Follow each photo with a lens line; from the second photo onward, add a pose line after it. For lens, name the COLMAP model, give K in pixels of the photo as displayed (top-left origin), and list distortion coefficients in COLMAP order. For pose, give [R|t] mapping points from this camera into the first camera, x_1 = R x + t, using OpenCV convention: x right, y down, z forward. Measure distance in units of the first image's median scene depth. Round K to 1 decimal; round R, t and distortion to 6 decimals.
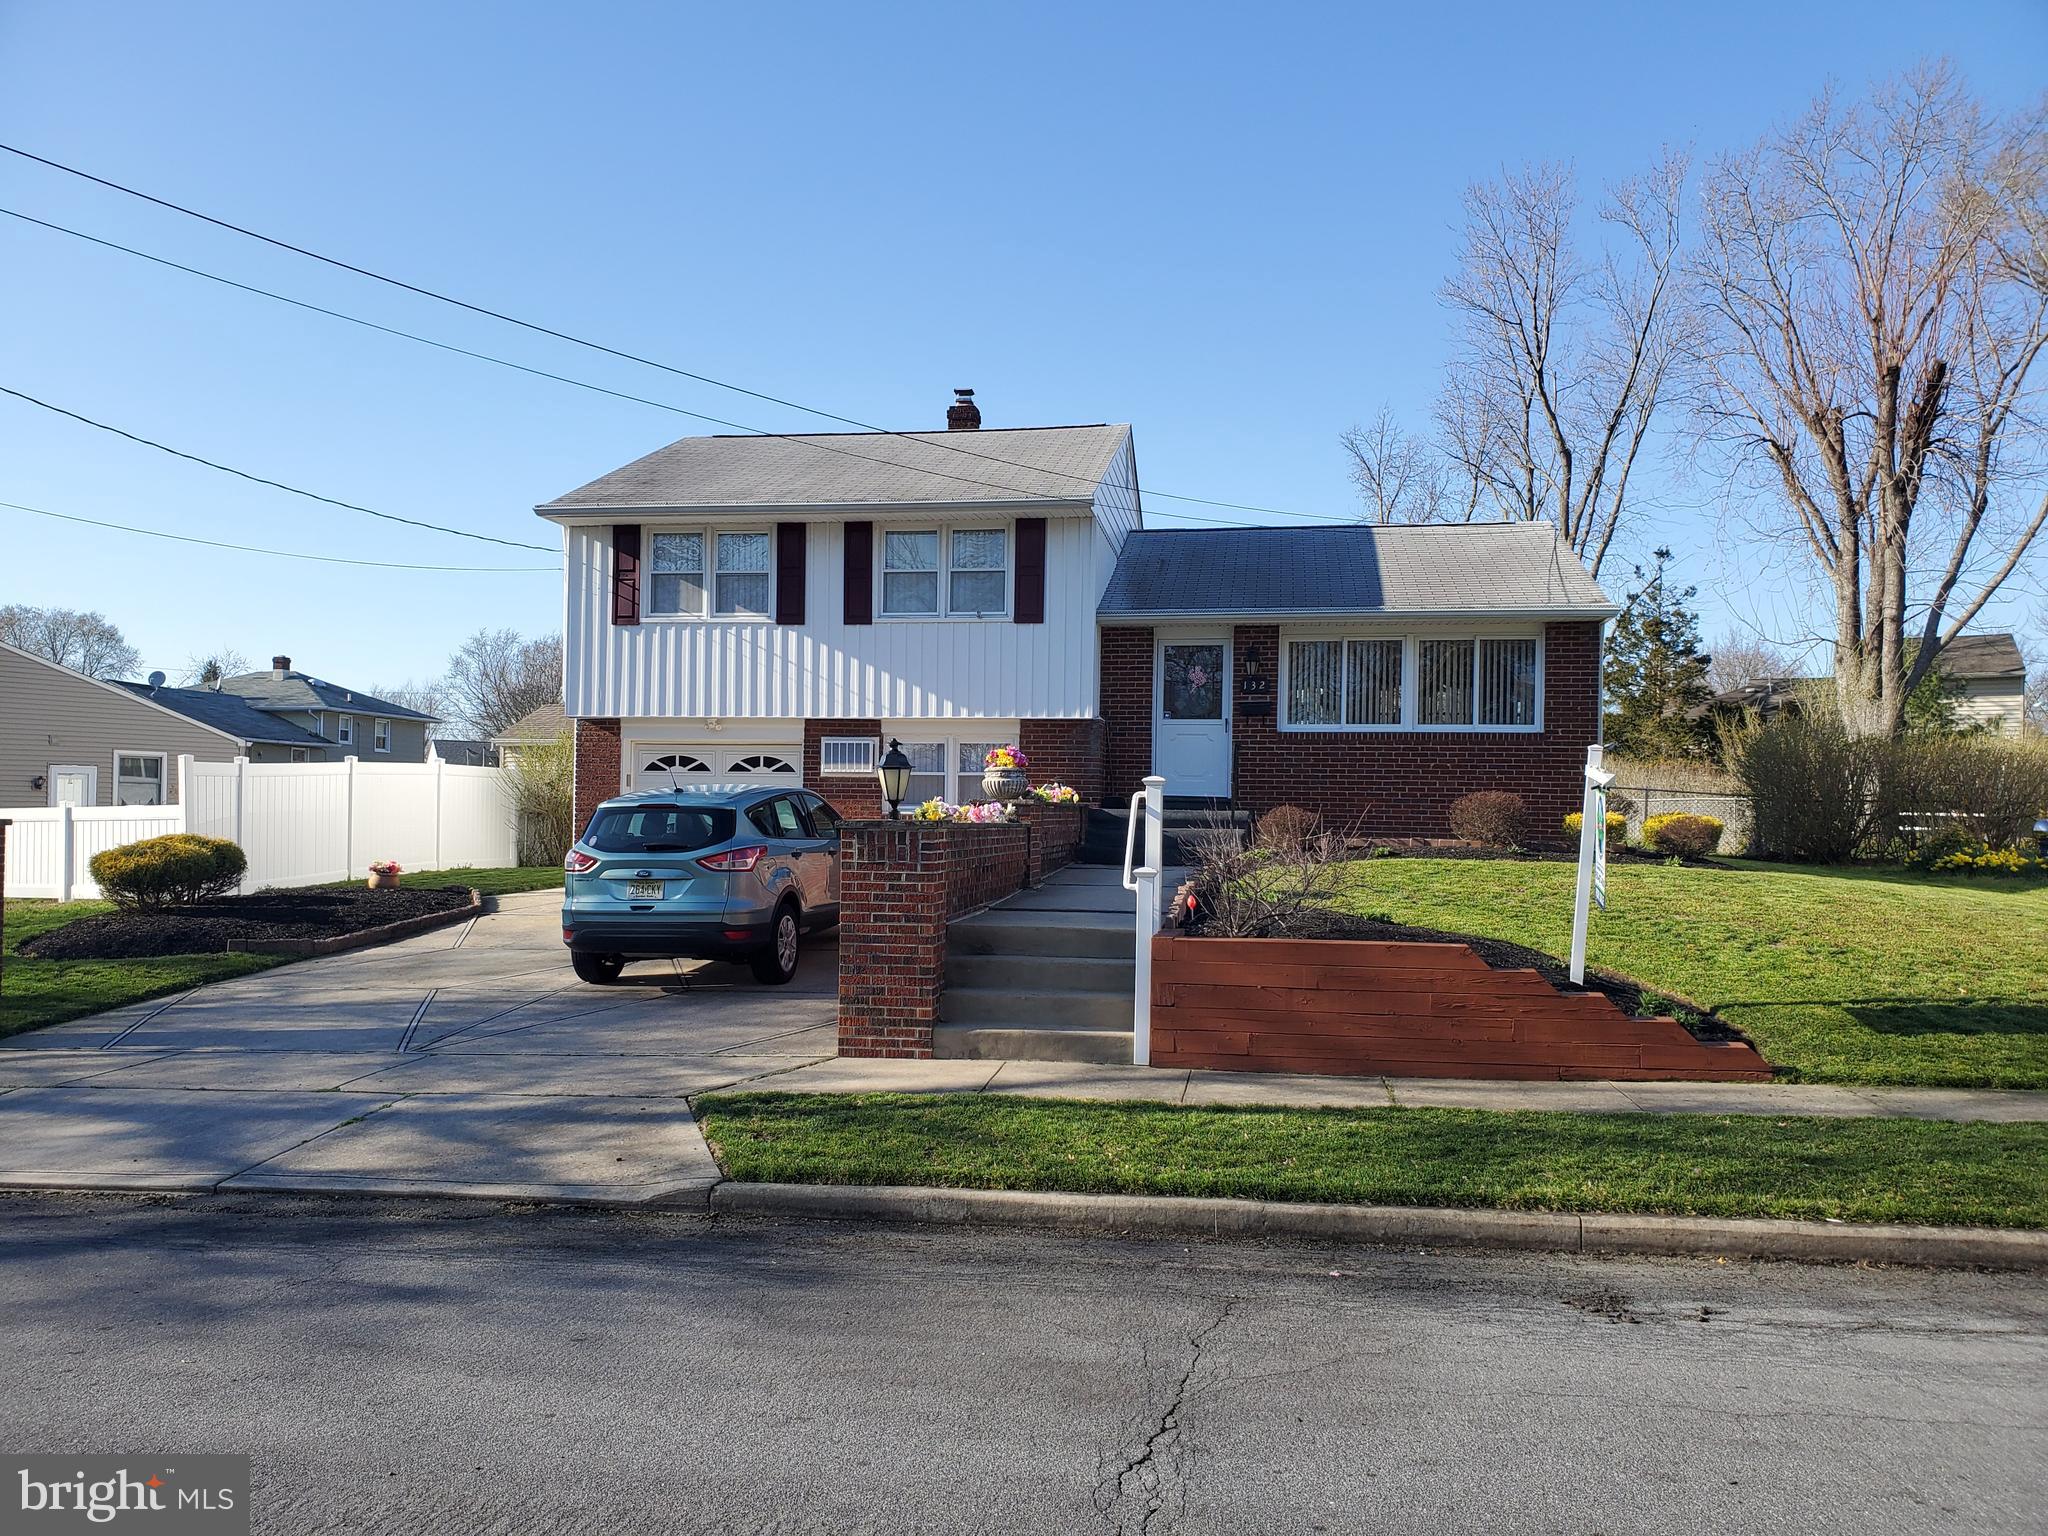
lens RADIAL K [[1571.4, 0, 1027.4], [0, 1571.4, 767.5], [0, 0, 1]] dist [0.071313, -0.008410]
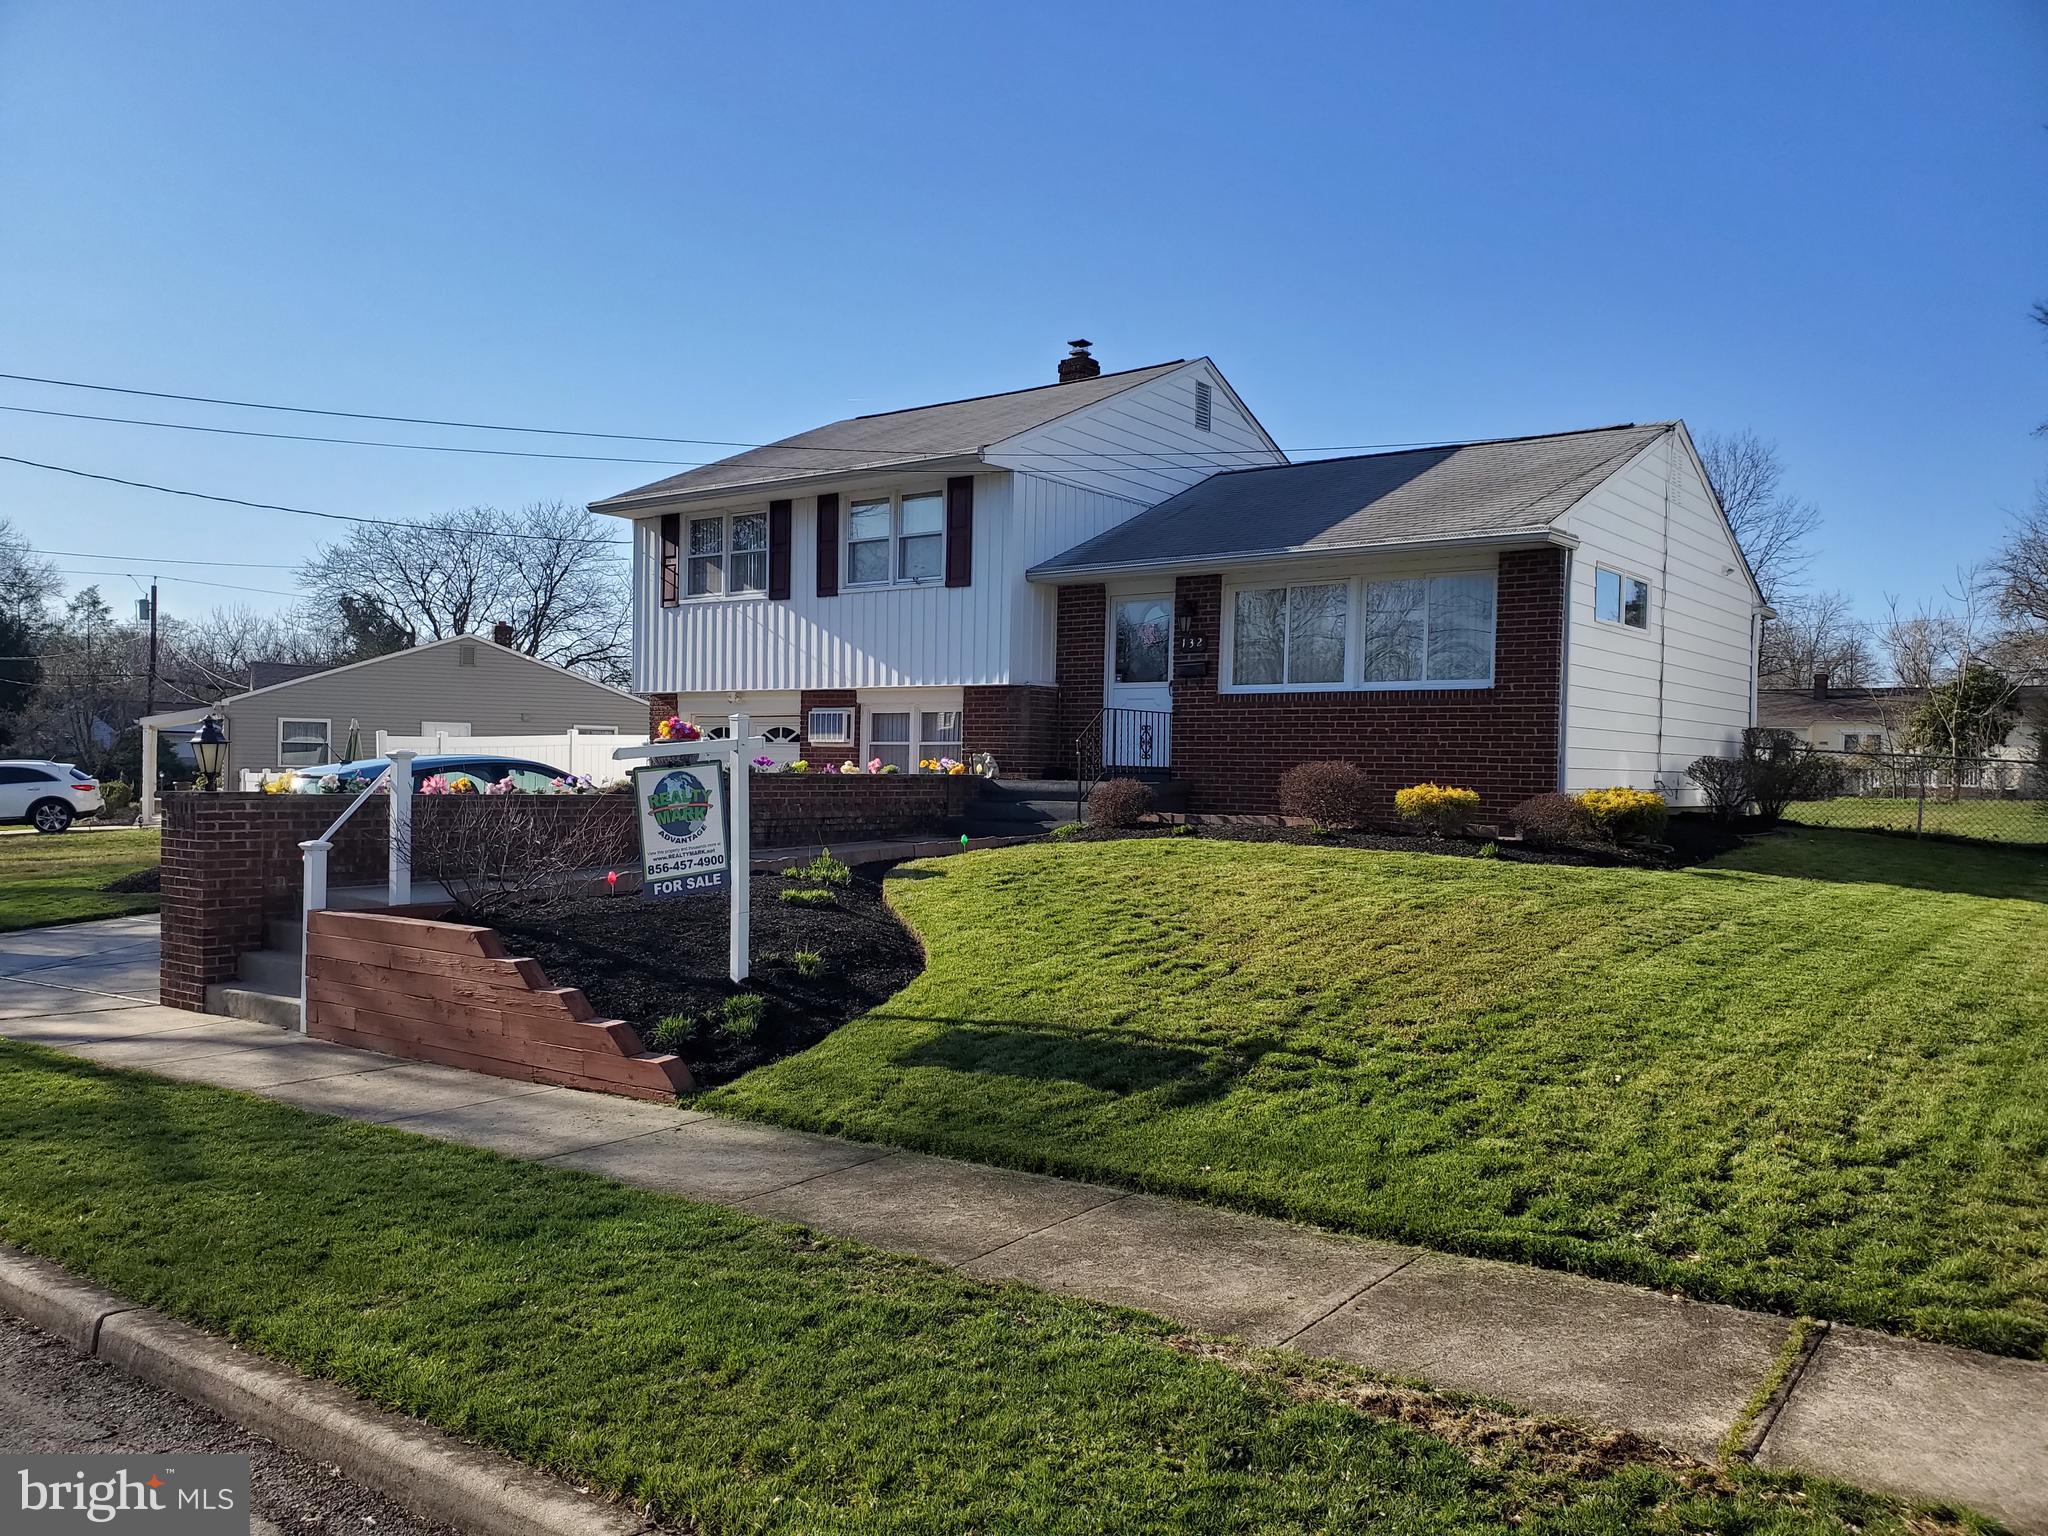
lens RADIAL K [[1571.4, 0, 1015.4], [0, 1571.4, 790.0], [0, 0, 1]] dist [0.071313, -0.008410]
pose [[0.875082, 0.009896, -0.483874, 0.486462], [0.007820, 0.999371, 0.034580, -0.000251], [0.483912, -0.034044, 0.874454, 0.164298]]
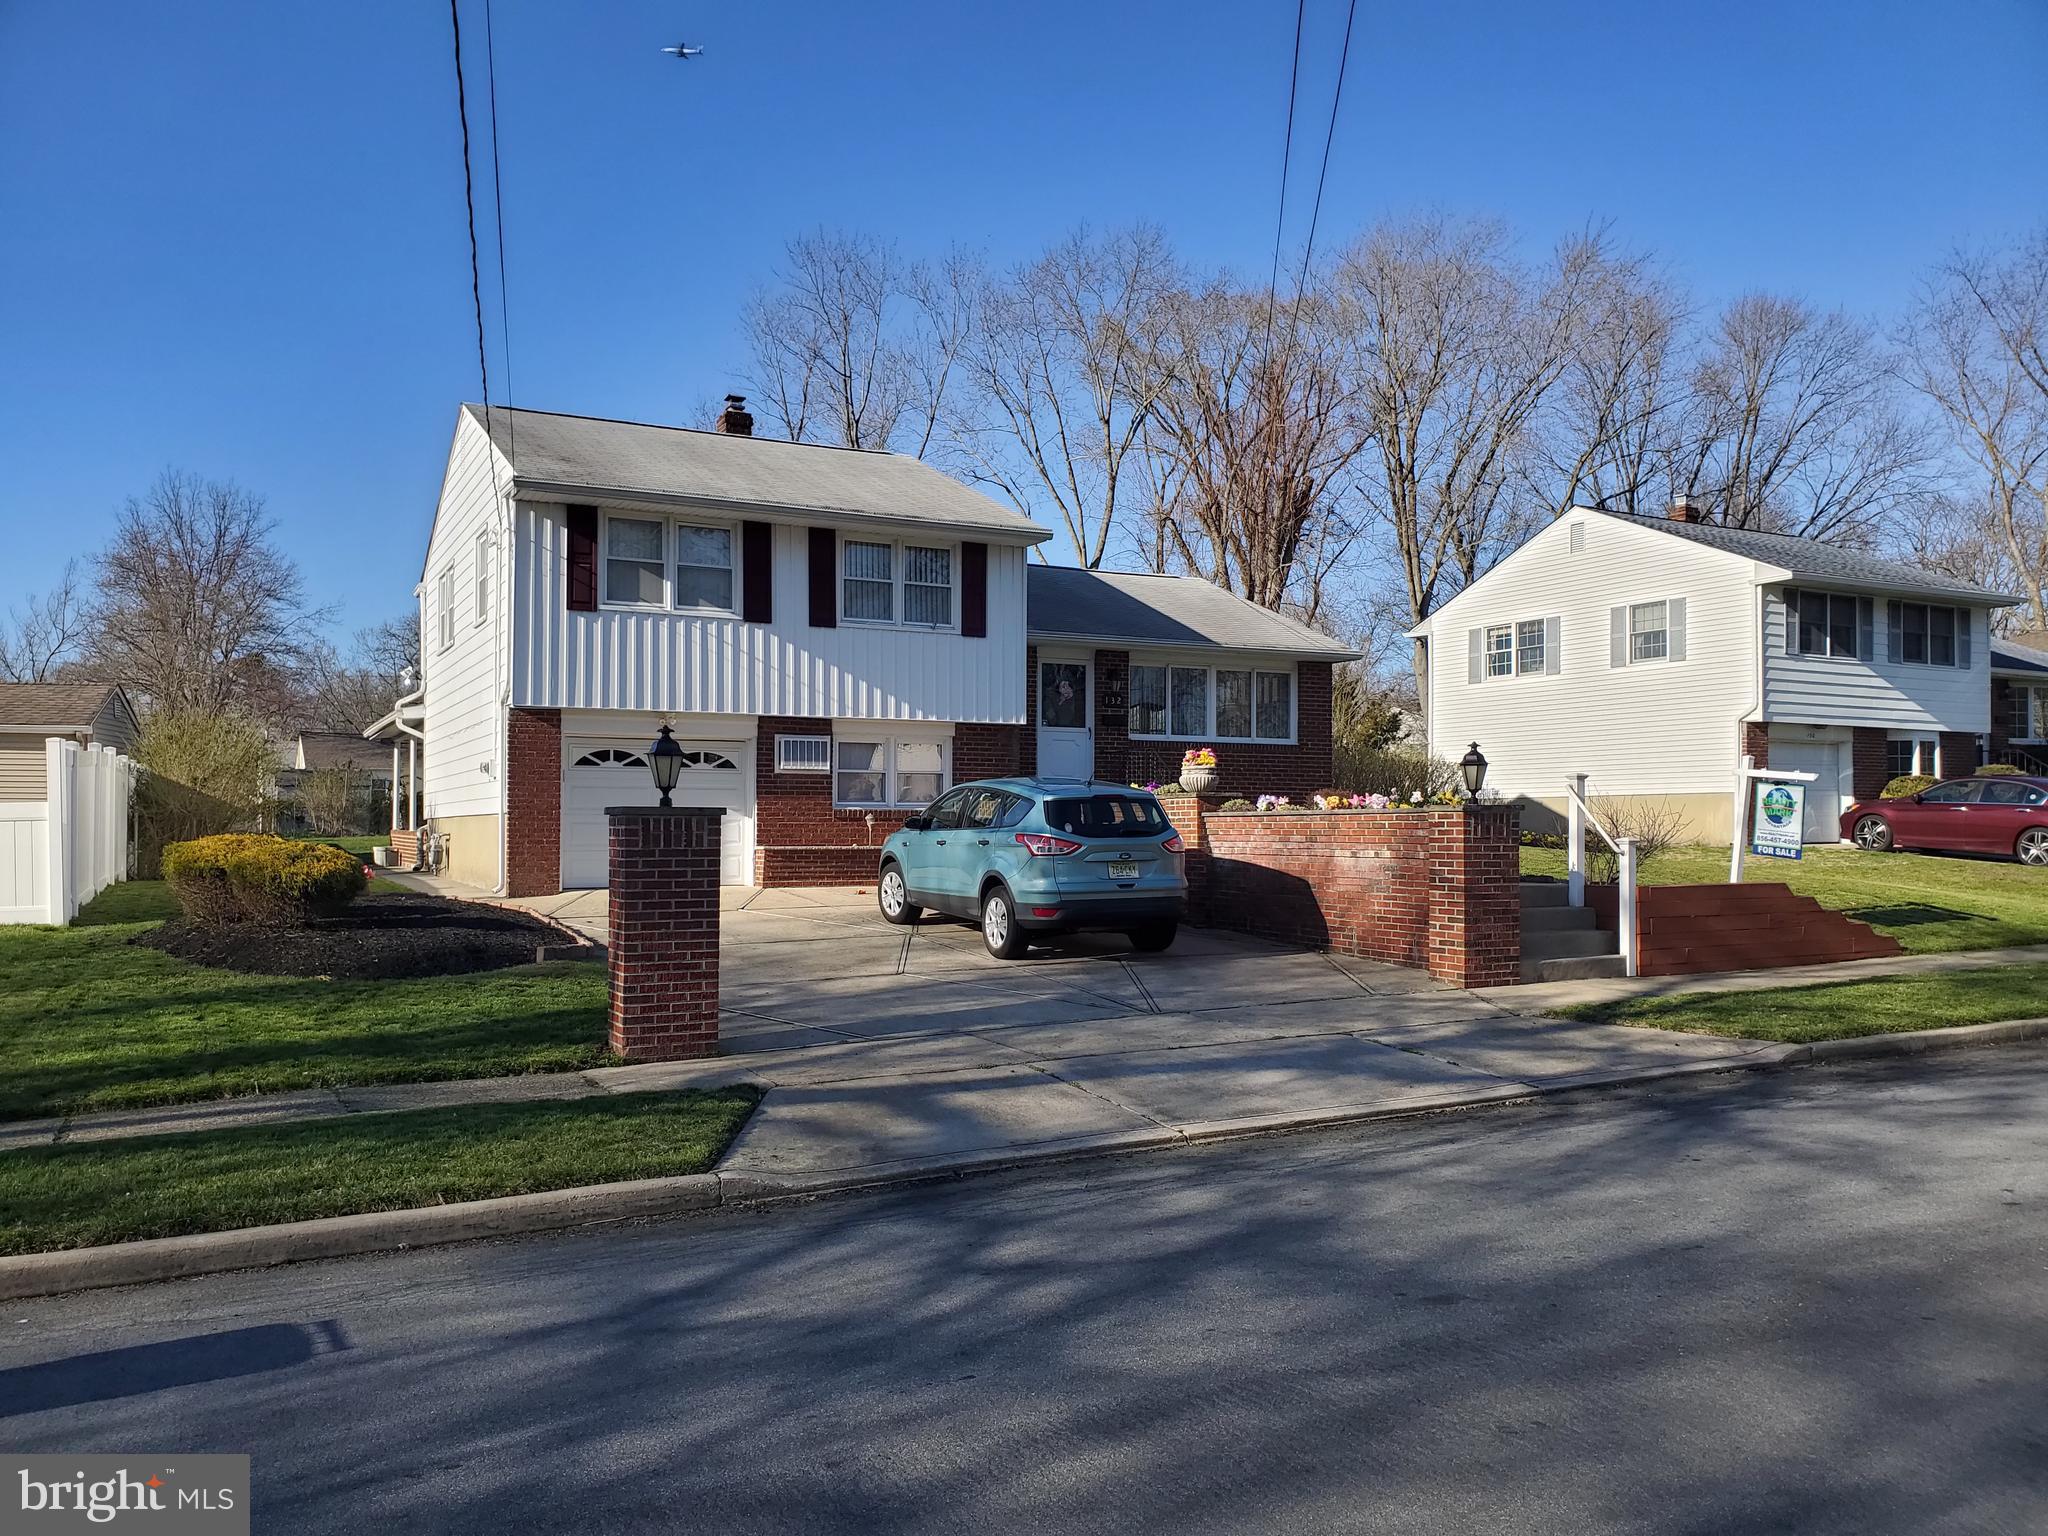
lens RADIAL K [[1571.4, 0, 1014.7], [0, 1571.4, 768.0], [0, 0, 1]] dist [0.071313, -0.008410]
pose [[0.809511, 0.012314, 0.586975, -0.607471], [-0.010429, 0.999924, -0.006594, 0.007599], [-0.587012, -0.000784, 0.809578, 0.083239]]
